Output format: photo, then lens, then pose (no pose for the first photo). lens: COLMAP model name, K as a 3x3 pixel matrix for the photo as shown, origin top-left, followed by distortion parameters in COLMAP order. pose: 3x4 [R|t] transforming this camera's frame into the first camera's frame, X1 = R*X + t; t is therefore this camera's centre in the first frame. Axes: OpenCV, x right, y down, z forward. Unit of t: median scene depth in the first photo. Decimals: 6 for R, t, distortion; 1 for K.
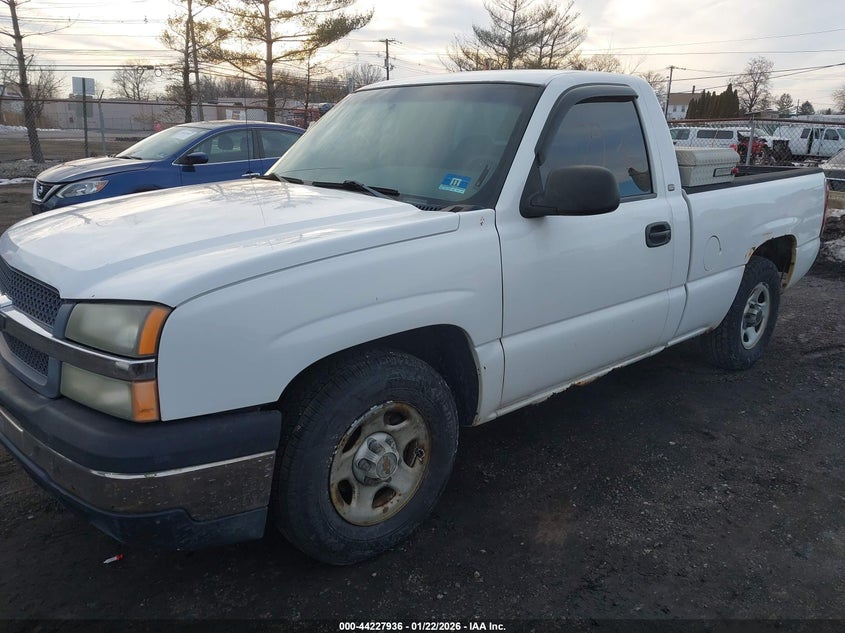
lens RADIAL K [[646.9, 0, 422.1], [0, 646.9, 320.0], [0, 0, 1]] dist [0.025059, 0.000731]
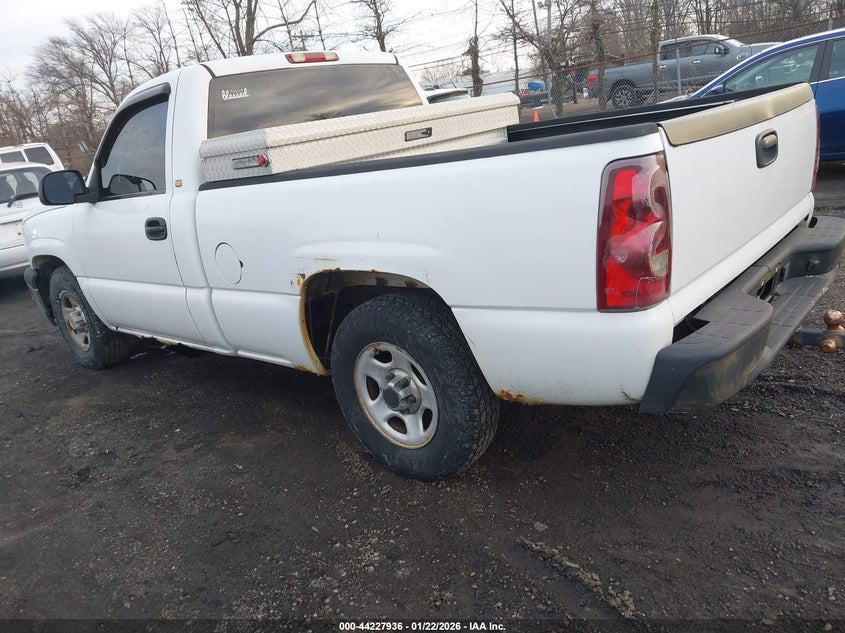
lens RADIAL K [[646.9, 0, 422.3], [0, 646.9, 318.1], [0, 0, 1]] dist [0.025059, 0.000731]
pose [[0.128709, 0.264937, -0.955637, 1.401004], [-0.127884, 0.960041, 0.248934, -0.297888], [0.983402, 0.090170, 0.157447, 1.219953]]
